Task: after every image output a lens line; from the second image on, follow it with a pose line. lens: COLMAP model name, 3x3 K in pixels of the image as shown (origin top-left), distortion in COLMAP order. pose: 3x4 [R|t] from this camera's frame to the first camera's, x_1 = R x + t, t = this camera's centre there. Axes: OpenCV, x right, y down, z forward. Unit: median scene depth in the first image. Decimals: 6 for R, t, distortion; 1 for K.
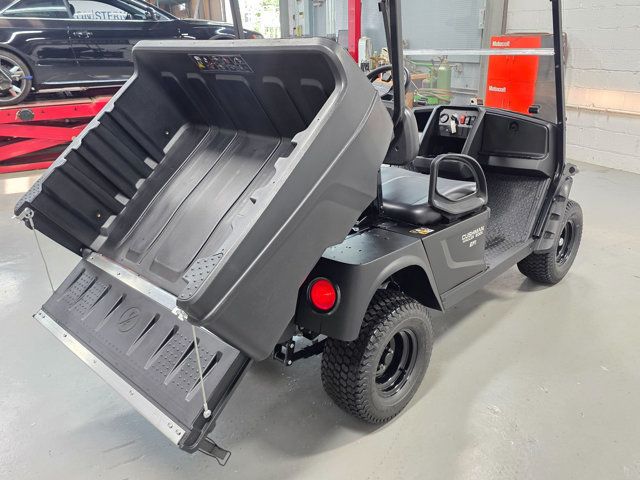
lens RADIAL K [[534.4, 0, 319.6], [0, 534.4, 239.0], [0, 0, 1]] dist [0.051524, -0.052752]
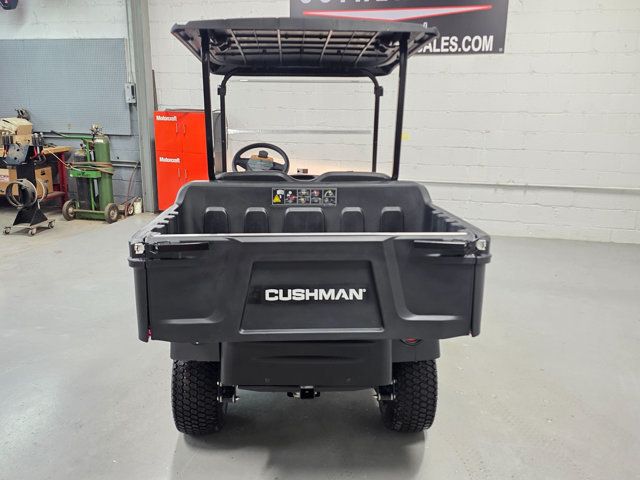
lens RADIAL K [[590.7, 0, 310.9], [0, 590.7, 233.5], [0, 0, 1]] dist [0.041954, 0.000000]
pose [[0.686418, -0.136298, 0.714320, -0.680521], [0.236796, 0.970636, -0.042341, -0.063912], [-0.687574, 0.198211, 0.698538, 0.108409]]
